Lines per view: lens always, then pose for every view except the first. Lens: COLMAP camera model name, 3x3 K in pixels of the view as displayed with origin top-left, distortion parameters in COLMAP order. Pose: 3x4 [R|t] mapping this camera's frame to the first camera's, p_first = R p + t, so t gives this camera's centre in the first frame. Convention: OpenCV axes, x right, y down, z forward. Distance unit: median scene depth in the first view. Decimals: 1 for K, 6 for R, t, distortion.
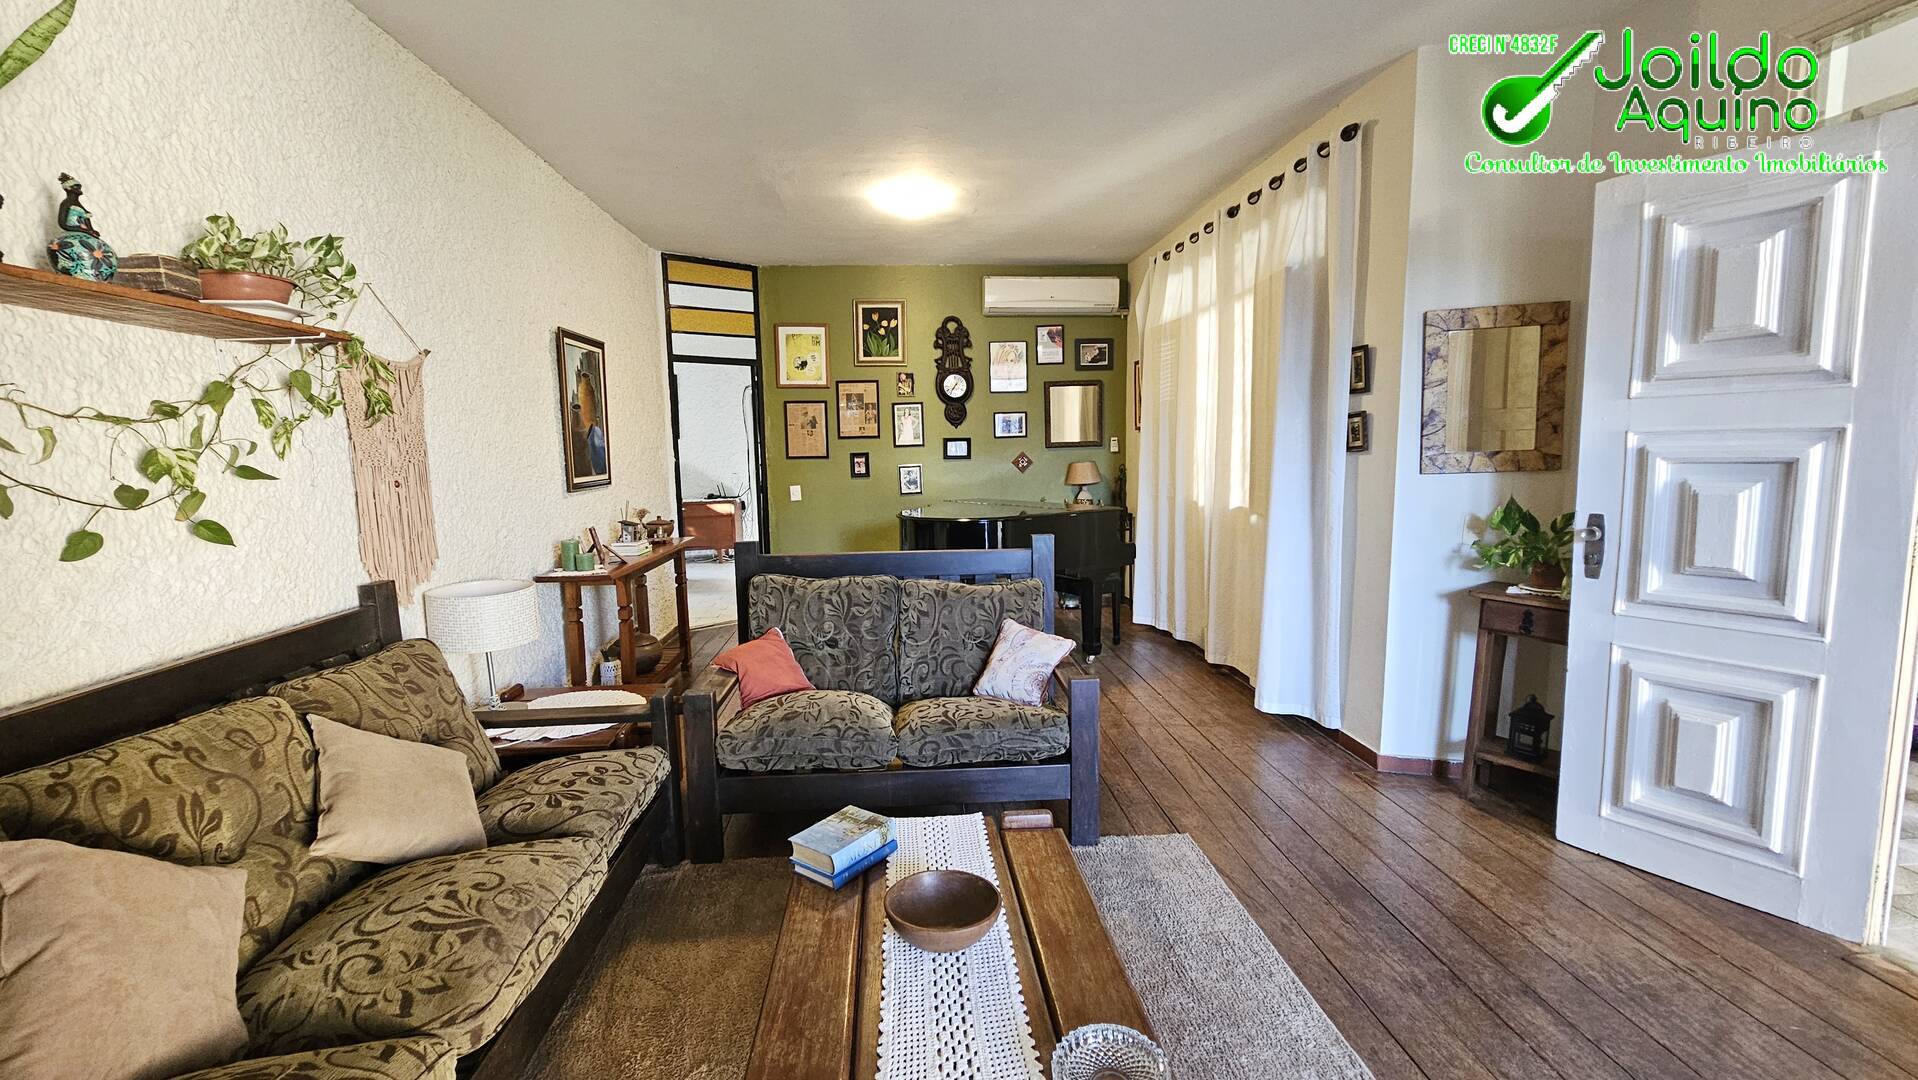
lens RADIAL K [[753.6, 0, 986.4], [0, 753.6, 543.8], [0, 0, 1]] dist [-0.006021, 0.000166]
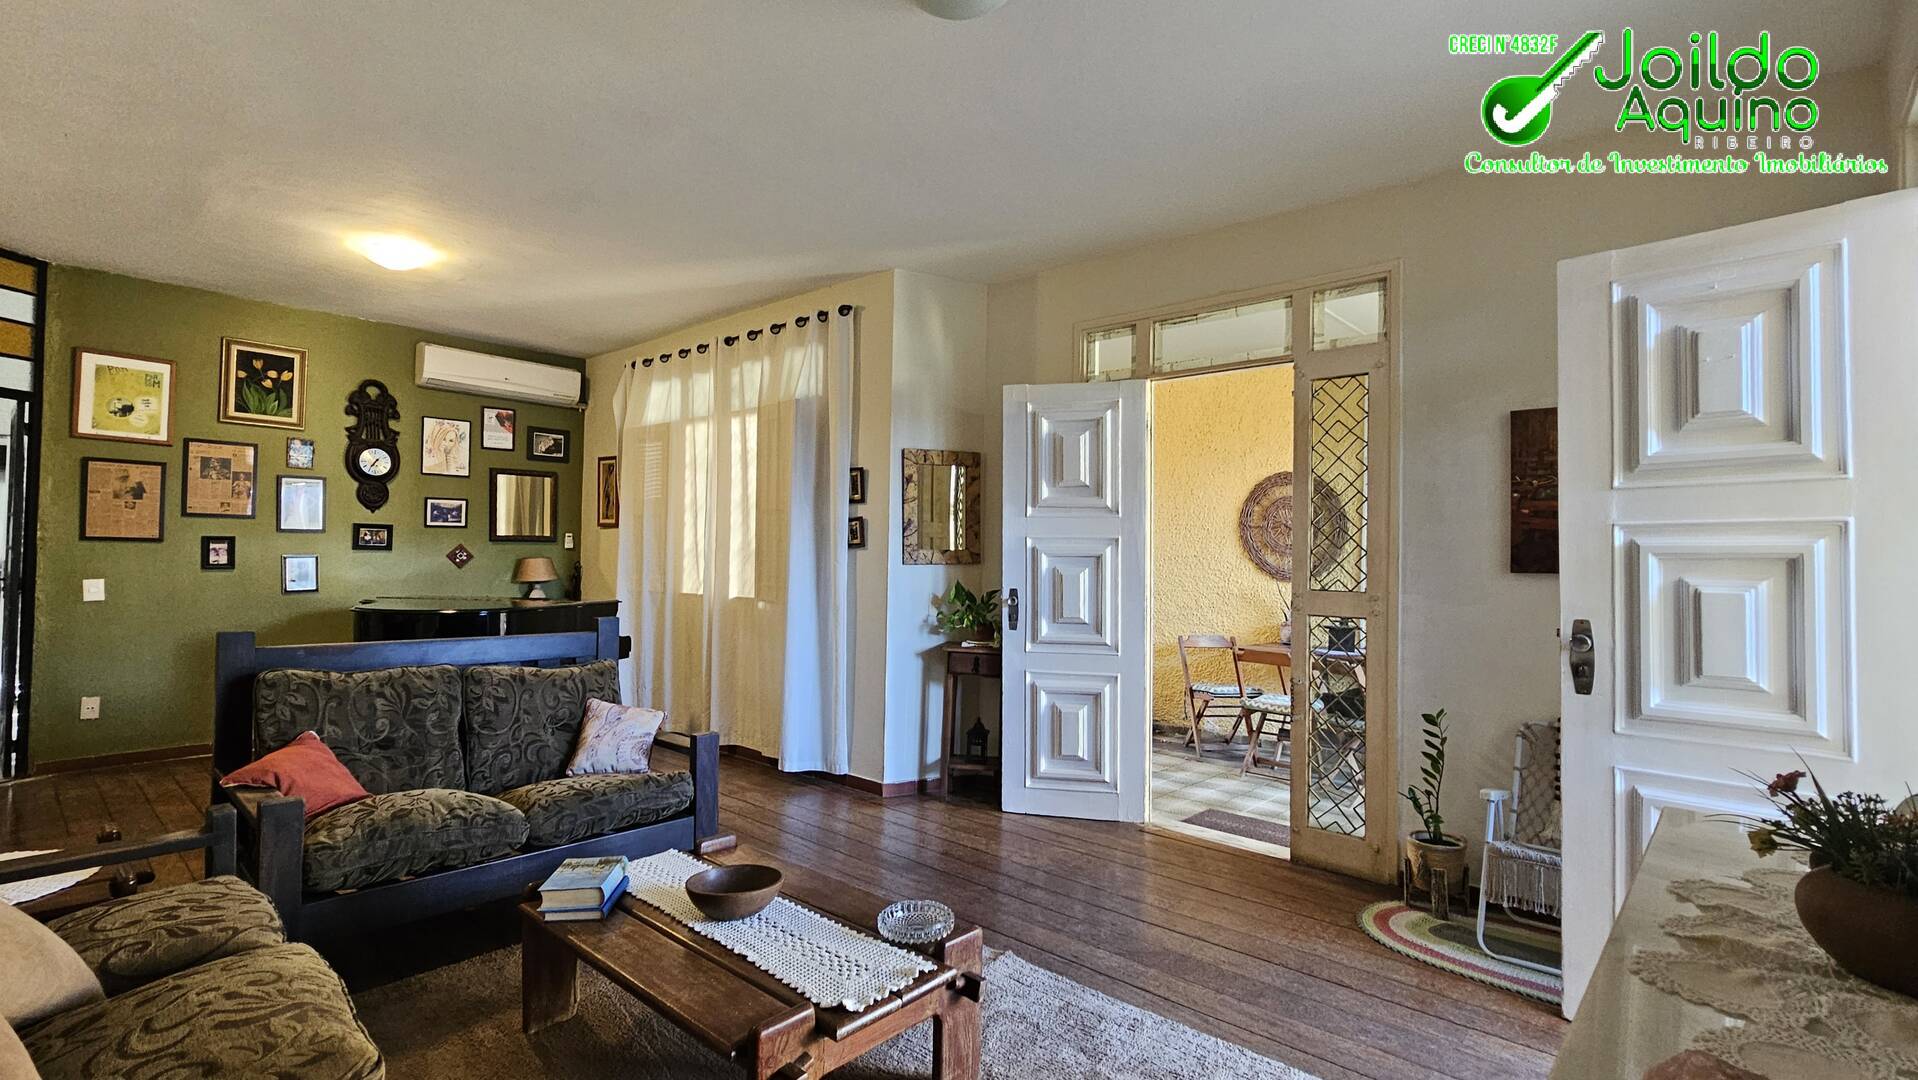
lens RADIAL K [[784.3, 0, 961.5], [0, 784.3, 550.4], [0, 0, 1]] dist [-0.002233, -0.000325]
pose [[0.740612, 0.032578, 0.671142, -0.294028], [0.058565, 0.991893, -0.112775, 0.047337], [-0.669376, 0.122828, 0.732700, -0.111311]]
